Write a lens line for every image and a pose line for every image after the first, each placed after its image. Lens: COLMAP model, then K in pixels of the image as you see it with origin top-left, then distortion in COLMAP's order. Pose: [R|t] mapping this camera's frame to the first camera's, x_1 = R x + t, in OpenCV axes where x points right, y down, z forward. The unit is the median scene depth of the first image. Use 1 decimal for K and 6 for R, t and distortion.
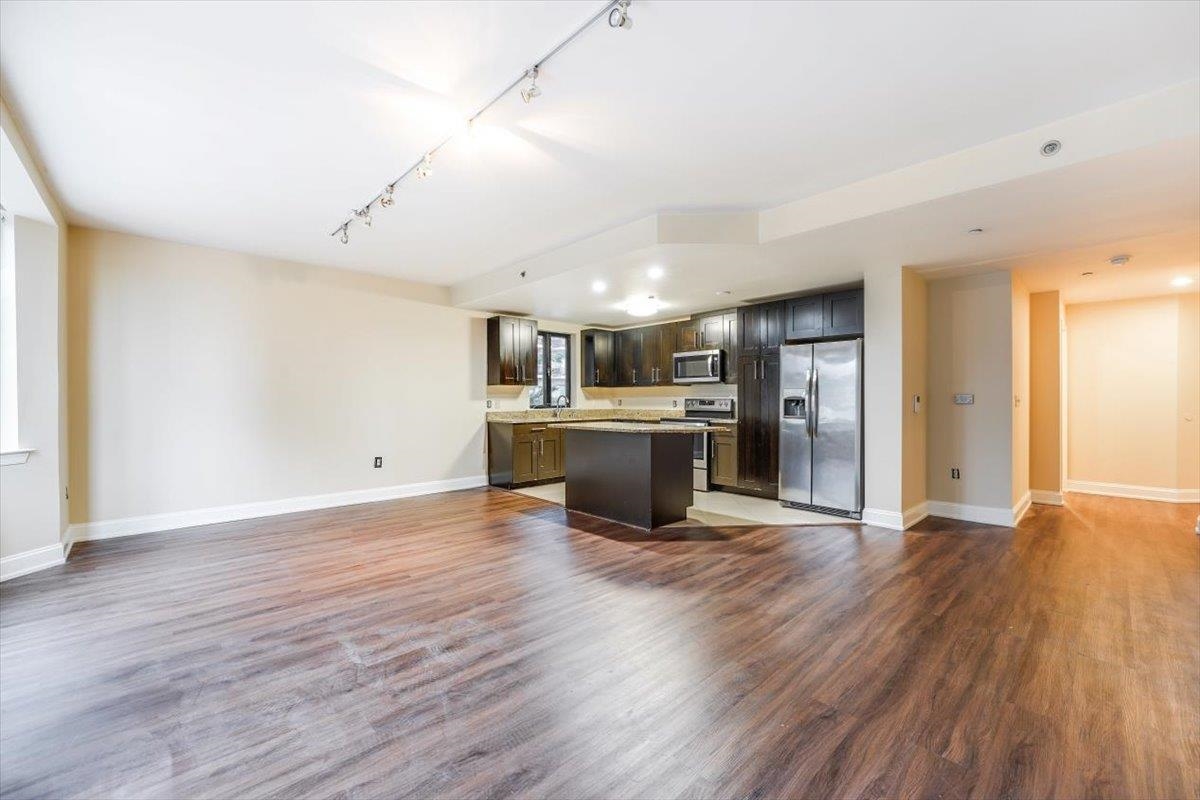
lens RADIAL K [[484.5, 0, 603.1], [0, 484.5, 397.7], [0, 0, 1]] dist [-0.011229, 0.000200]
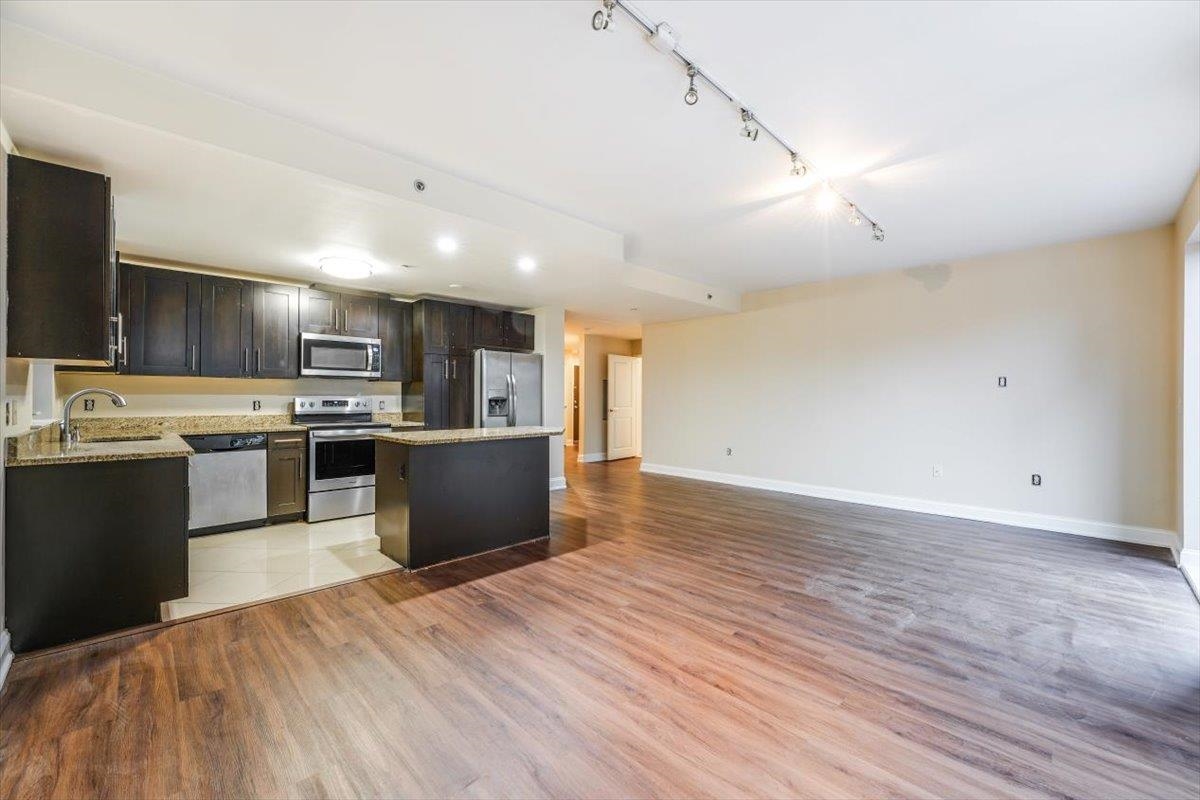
lens RADIAL K [[484.5, 0, 603.1], [0, 484.5, 397.7], [0, 0, 1]] dist [-0.011229, 0.000200]
pose [[-0.023669, 0.002643, 0.999716, -0.930972], [-0.007419, 0.999969, -0.002820, 0.000971], [-0.999692, -0.007484, -0.023648, 0.987115]]
